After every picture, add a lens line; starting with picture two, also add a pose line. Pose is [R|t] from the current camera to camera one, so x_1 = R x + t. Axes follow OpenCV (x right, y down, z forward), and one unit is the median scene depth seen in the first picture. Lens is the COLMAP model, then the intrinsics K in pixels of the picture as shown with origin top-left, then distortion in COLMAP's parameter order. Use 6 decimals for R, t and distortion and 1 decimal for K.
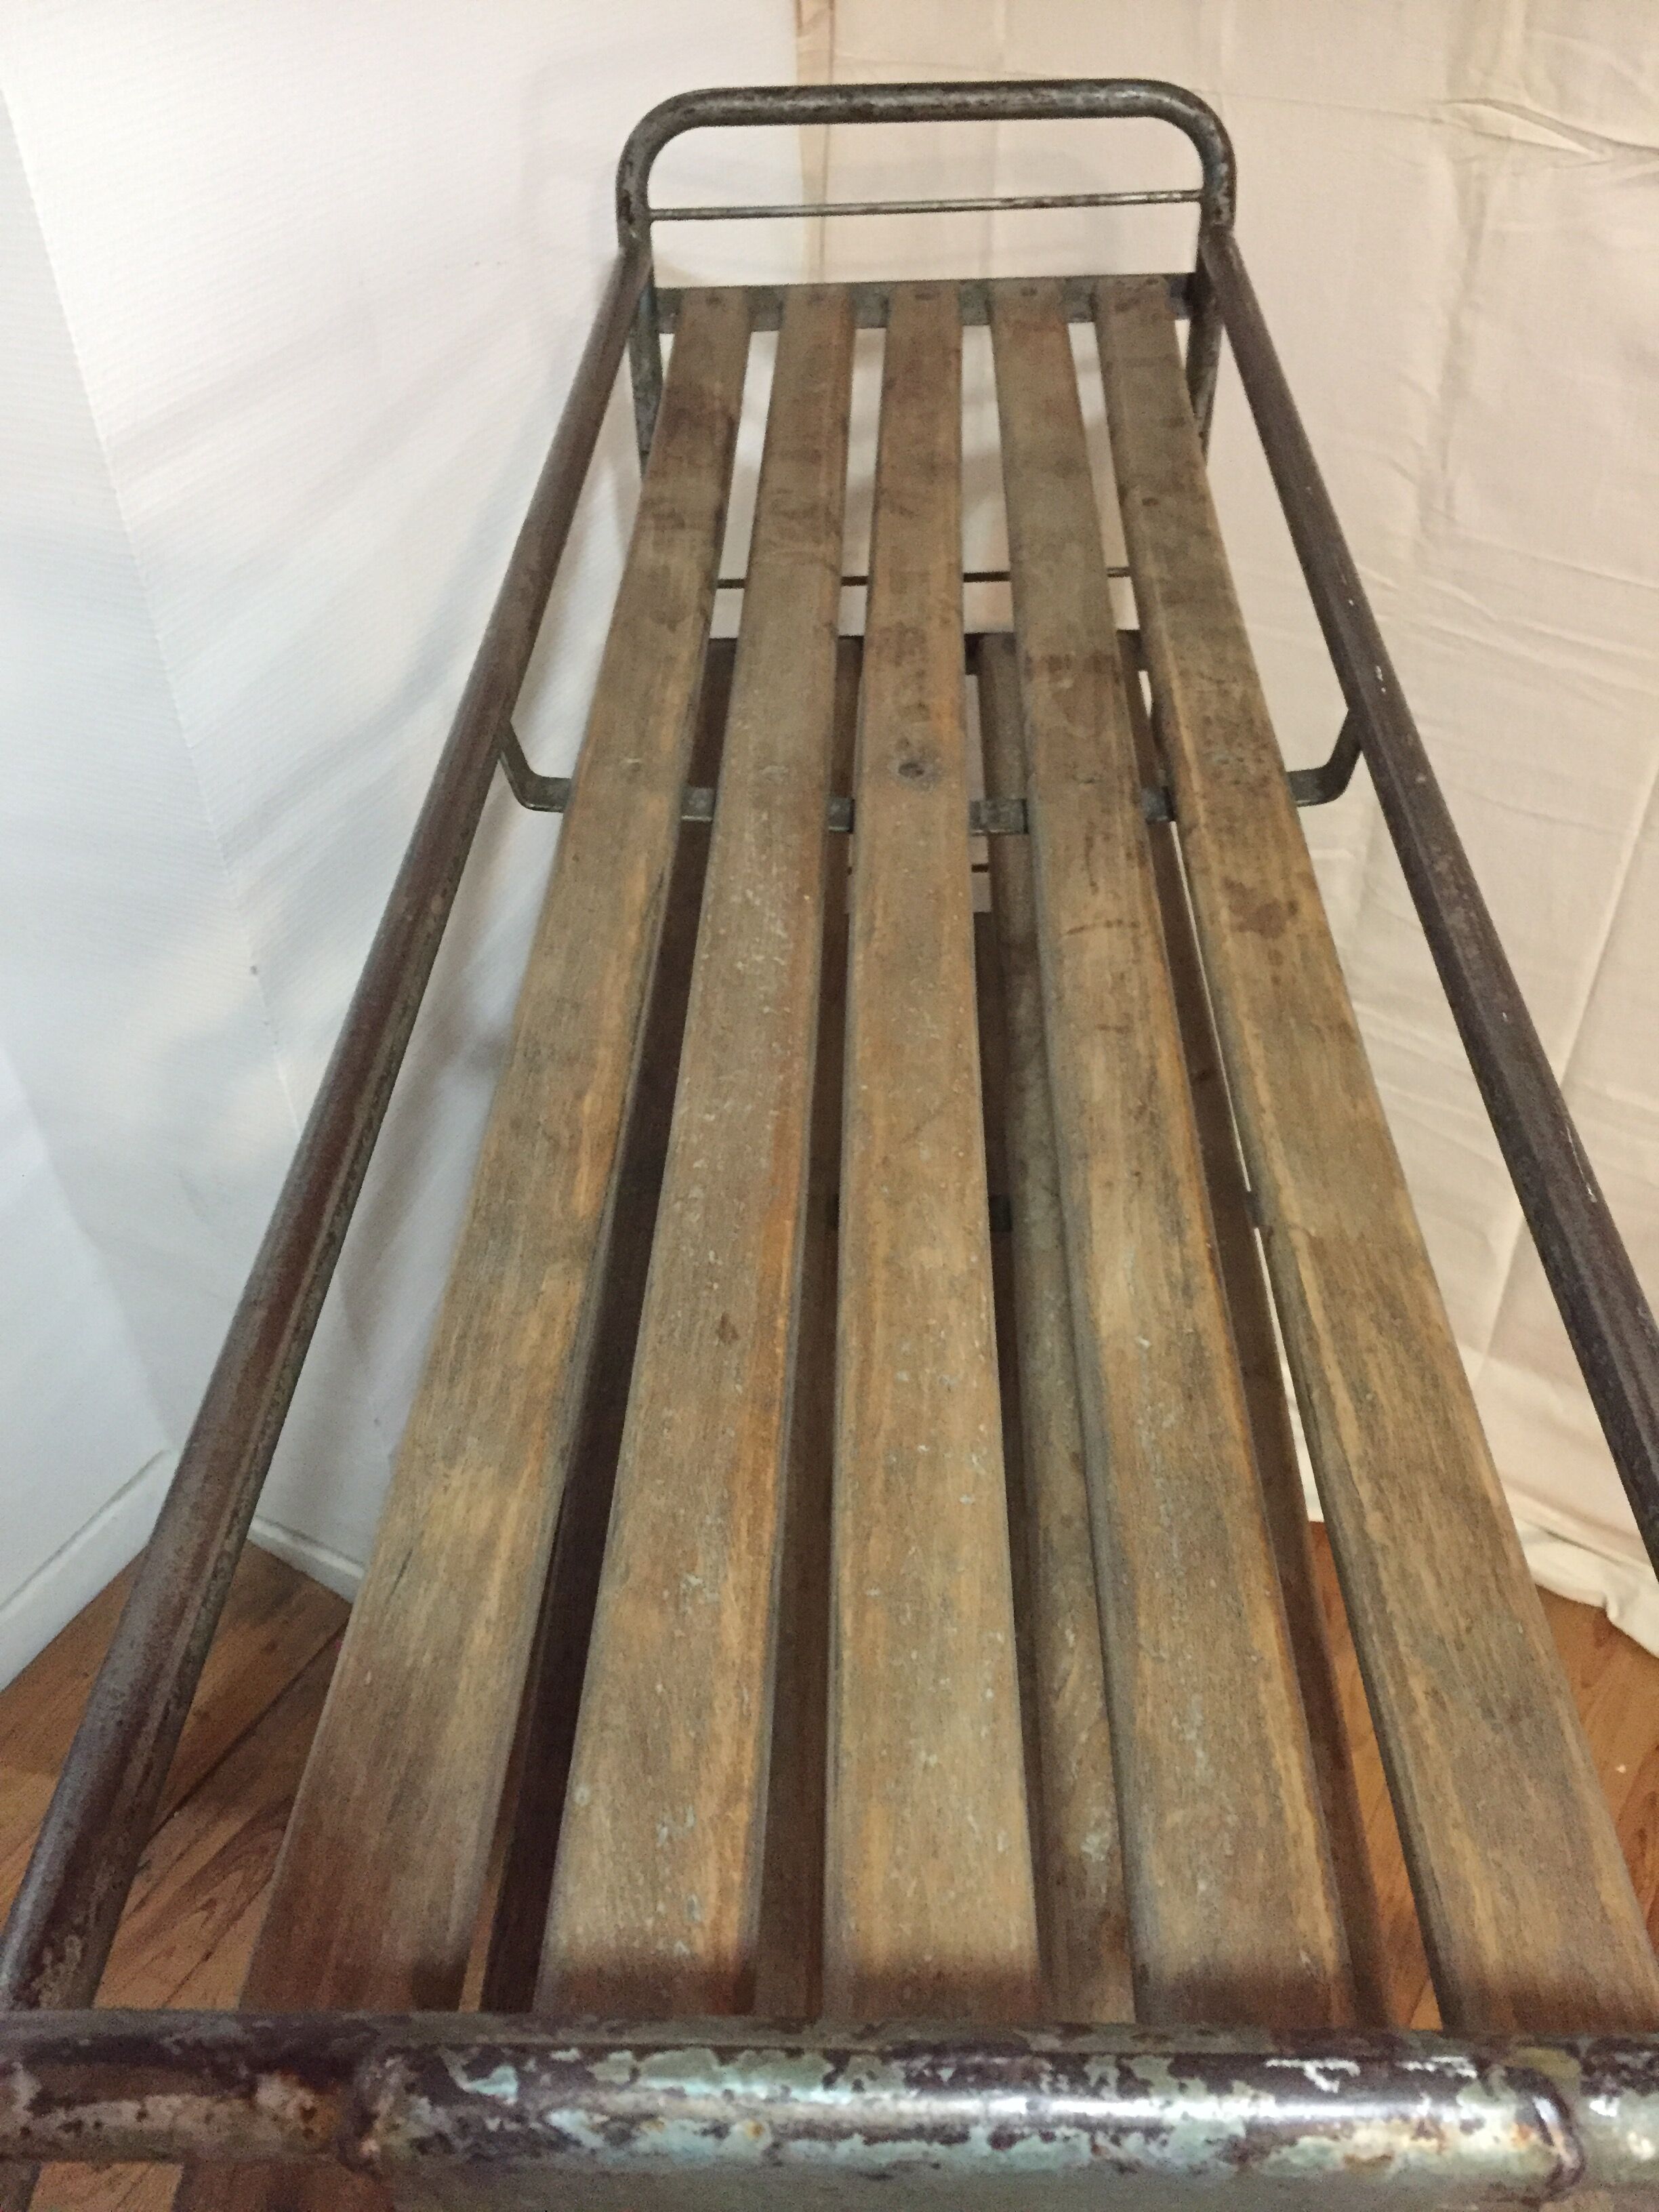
lens RADIAL K [[1888.9, 0, 822.8], [0, 1888.9, 1098.5], [0, 0, 1]] dist [0.100381, -0.161039]
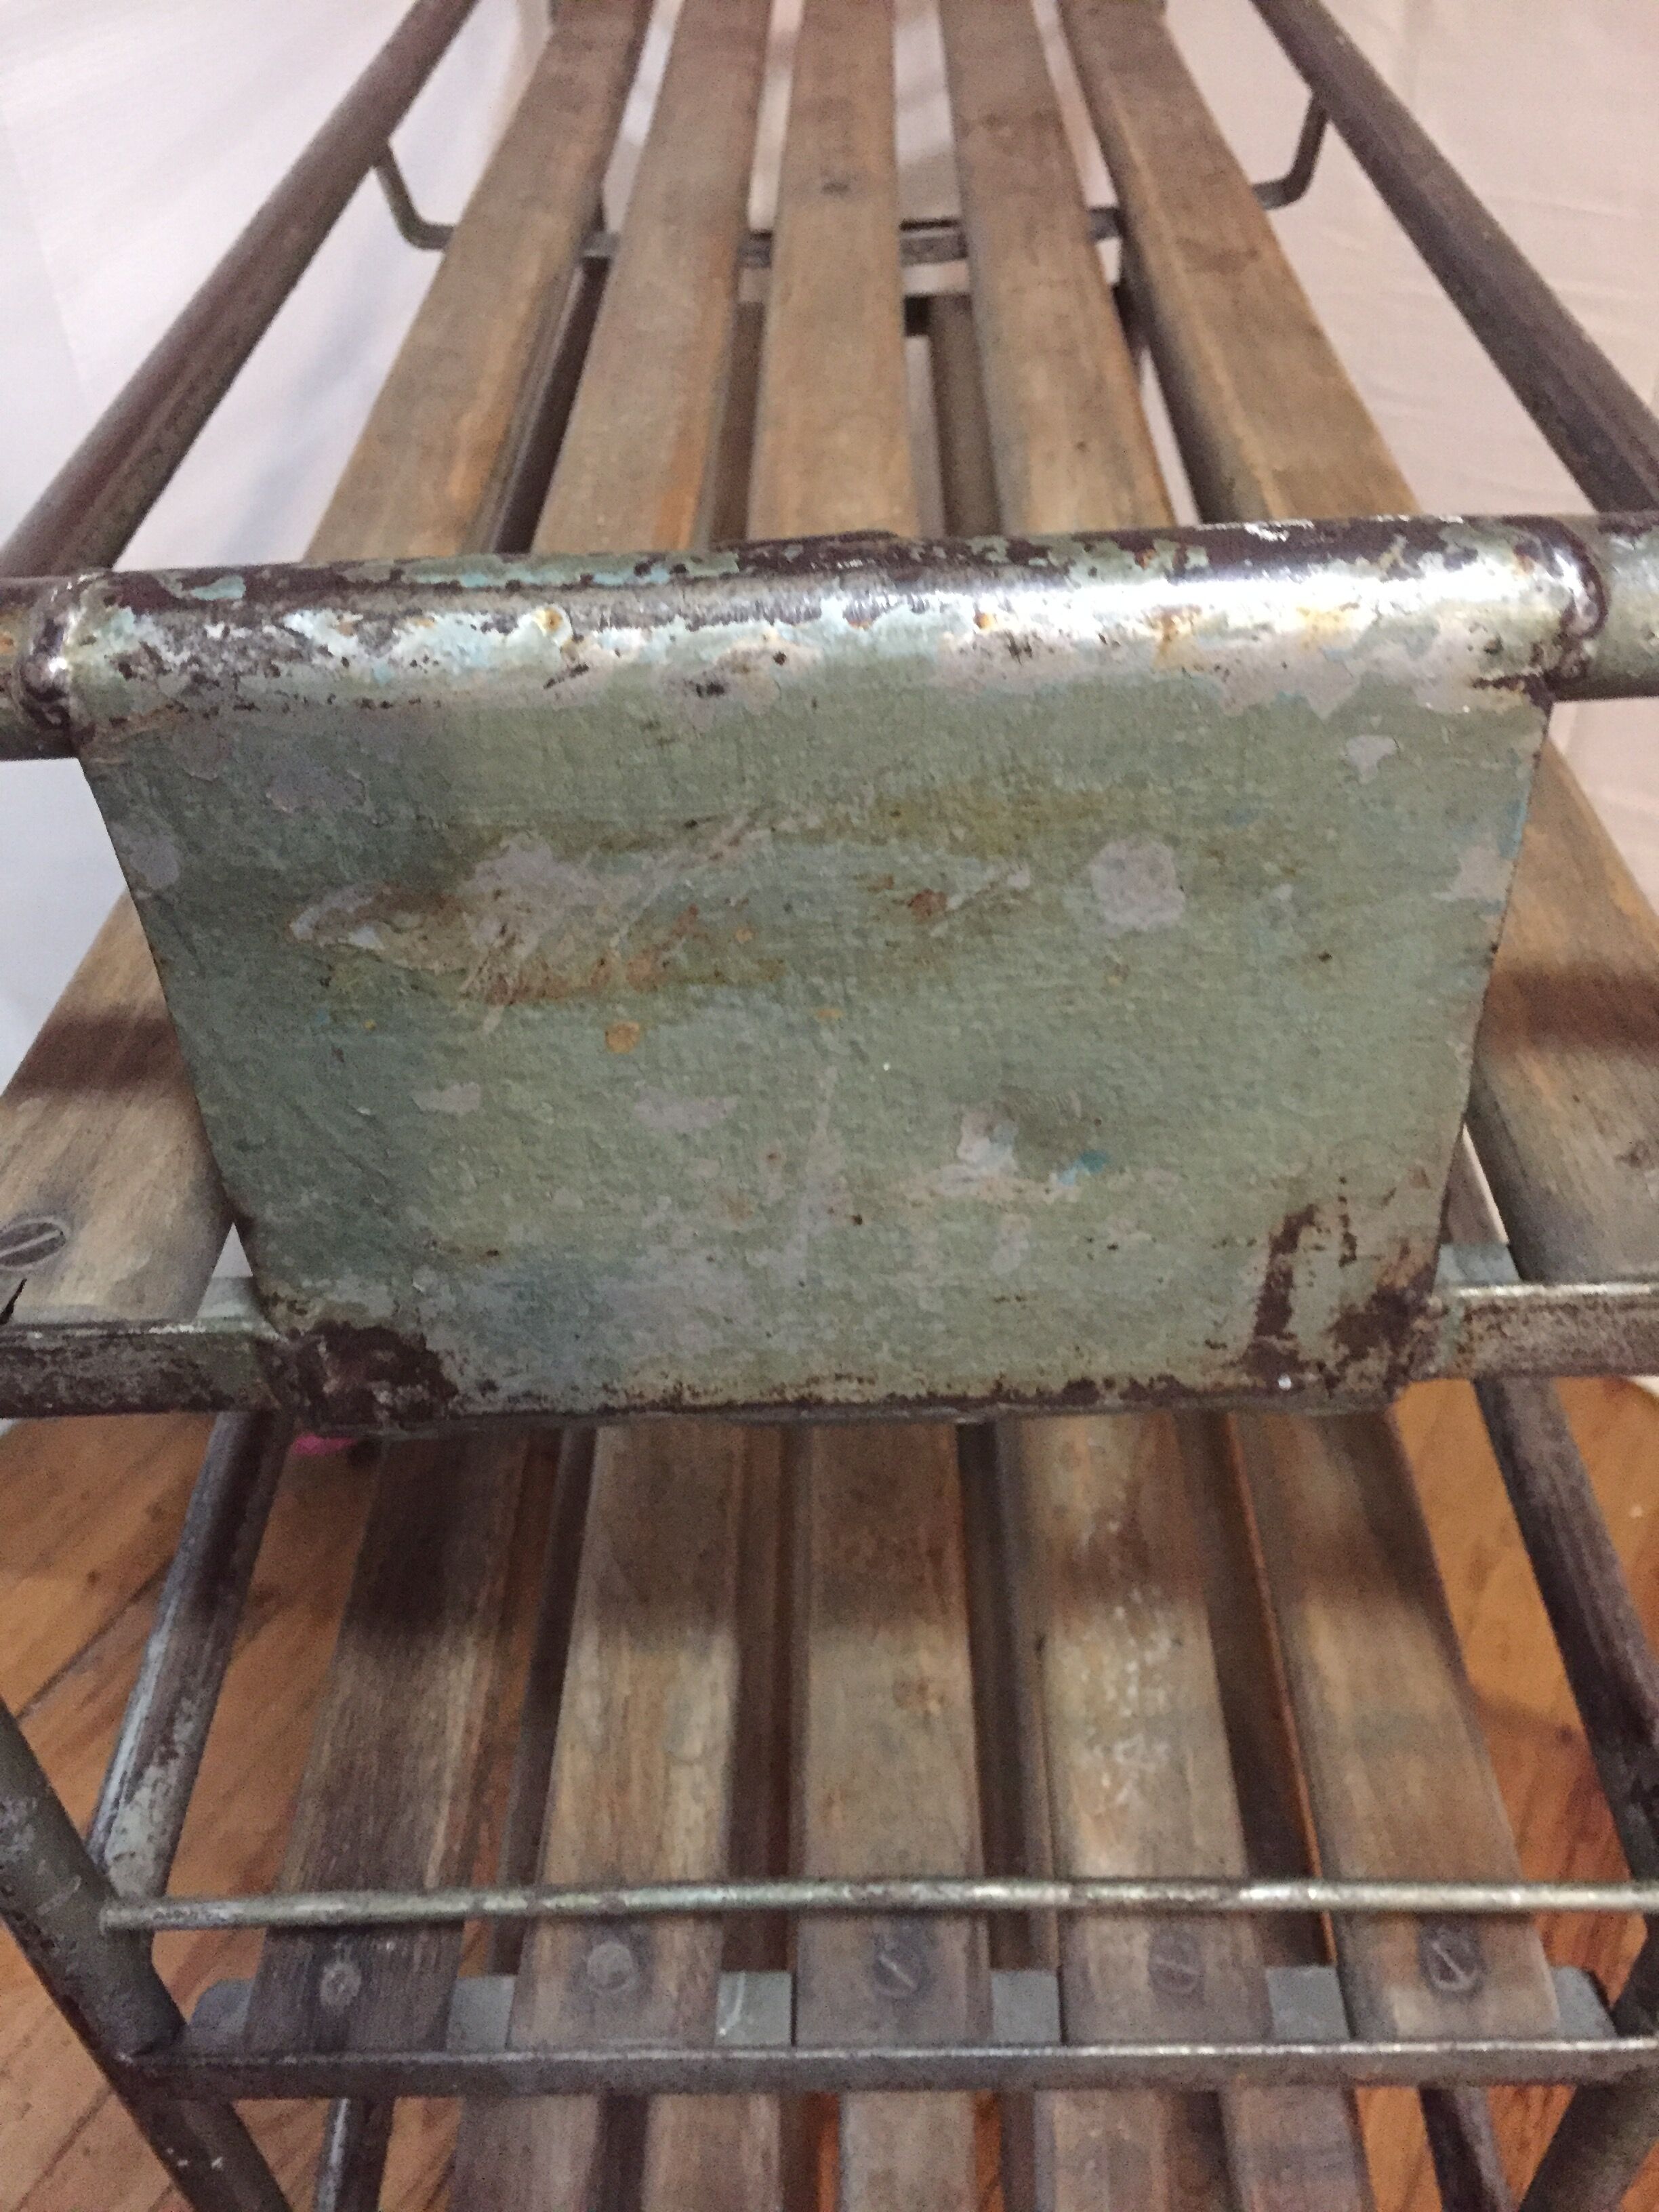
lens RADIAL K [[1920.3, 0, 839.6], [0, 1920.3, 1105.7], [0, 0, 1]] dist [0.024936, -0.008155]
pose [[0.999459, -0.030414, 0.012530, 0.067189], [0.030397, 0.999537, 0.001500, 0.732967], [-0.012570, -0.001119, 0.999920, 0.208124]]
